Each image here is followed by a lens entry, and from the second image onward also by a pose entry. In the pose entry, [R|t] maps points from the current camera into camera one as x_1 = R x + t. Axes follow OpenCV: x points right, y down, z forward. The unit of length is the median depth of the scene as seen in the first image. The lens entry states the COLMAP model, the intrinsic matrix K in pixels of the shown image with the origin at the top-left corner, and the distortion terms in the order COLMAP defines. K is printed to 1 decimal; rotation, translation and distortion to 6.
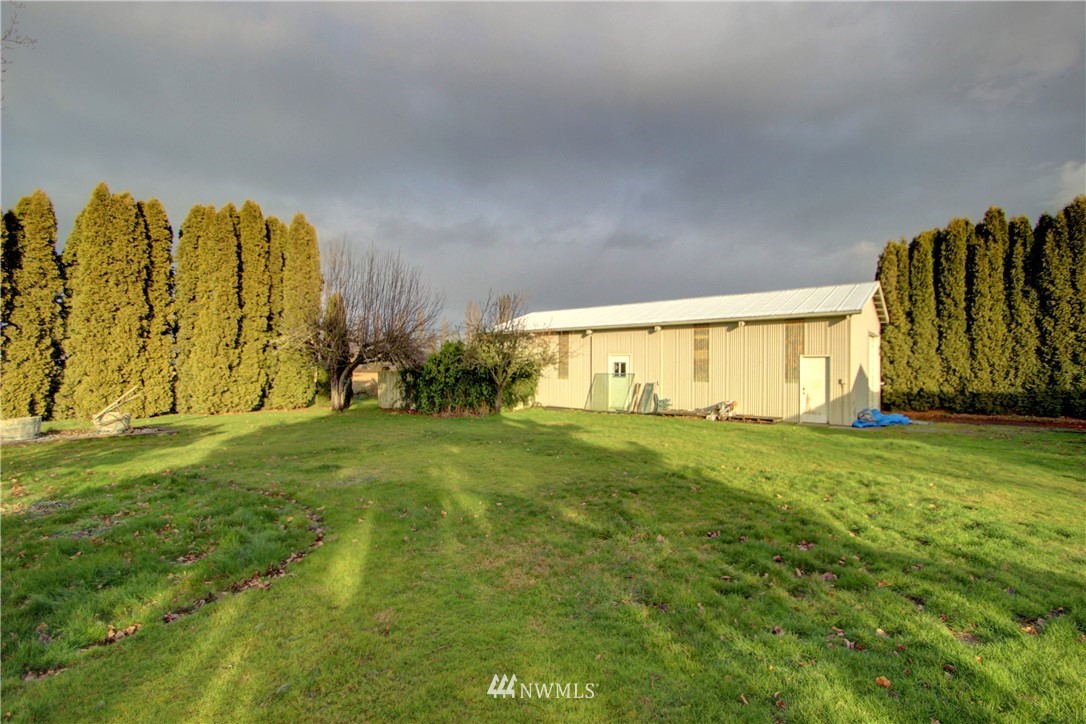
lens RADIAL K [[511.2, 0, 555.3], [0, 511.2, 370.7], [0, 0, 1]] dist [0.026311, -0.020990]
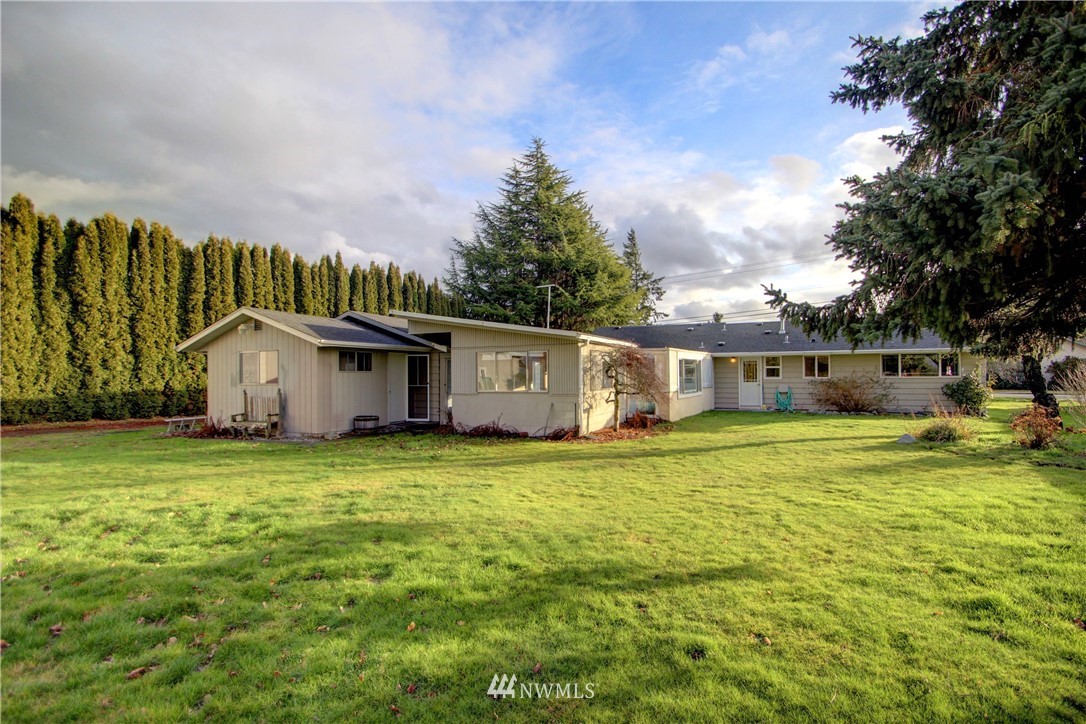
lens RADIAL K [[511.2, 0, 555.3], [0, 511.2, 370.7], [0, 0, 1]] dist [0.026311, -0.020990]
pose [[-0.057464, 0.005783, 0.998331, -0.104032], [0.004085, 0.999976, -0.005558, 0.000326], [-0.998339, 0.003759, -0.057487, 0.123792]]
